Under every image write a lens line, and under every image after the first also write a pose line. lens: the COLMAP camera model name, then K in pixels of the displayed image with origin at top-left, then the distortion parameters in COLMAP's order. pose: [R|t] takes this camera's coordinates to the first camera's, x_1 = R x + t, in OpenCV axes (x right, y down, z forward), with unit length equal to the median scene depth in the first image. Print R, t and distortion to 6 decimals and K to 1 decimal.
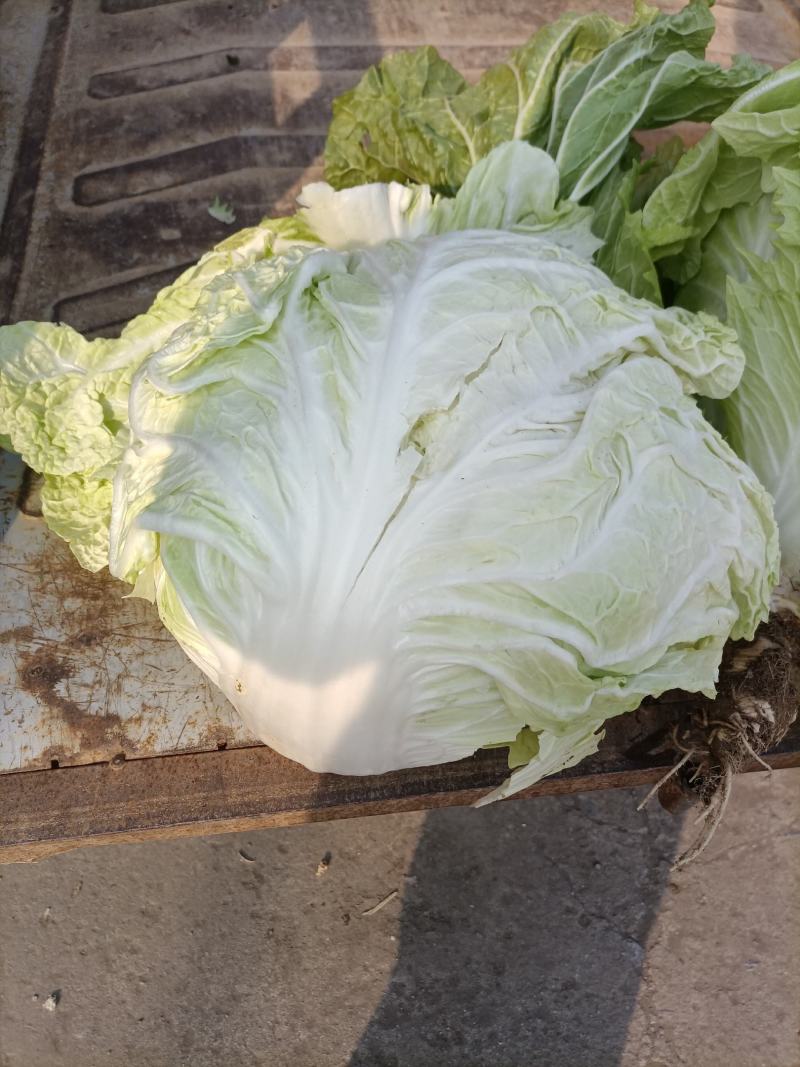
lens RADIAL K [[836.3, 0, 435.5], [0, 836.3, 541.4], [0, 0, 1]] dist [0.013730, -0.018372]
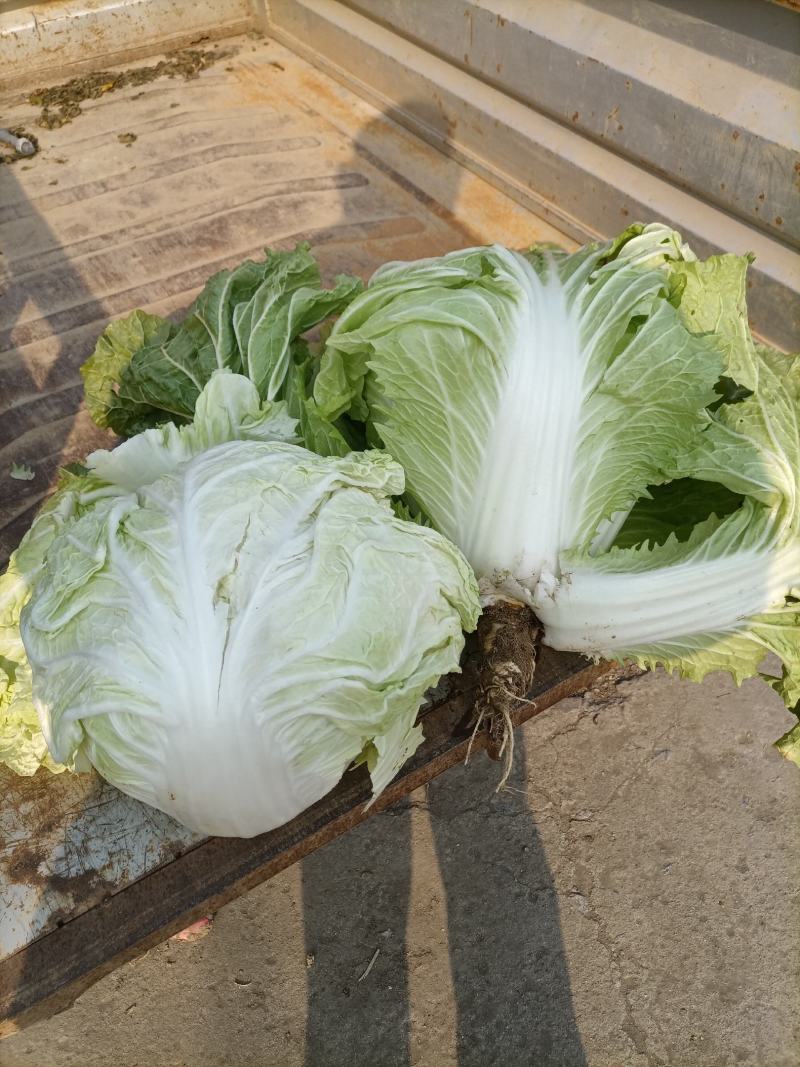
lens RADIAL K [[836.3, 0, 435.5], [0, 836.3, 541.4], [0, 0, 1]] dist [0.013730, -0.018372]
pose [[0.911051, -0.374889, 0.171592, 0.080448], [0.390368, 0.918259, -0.066437, 0.033566], [-0.132660, 0.127511, 0.982925, -0.447231]]
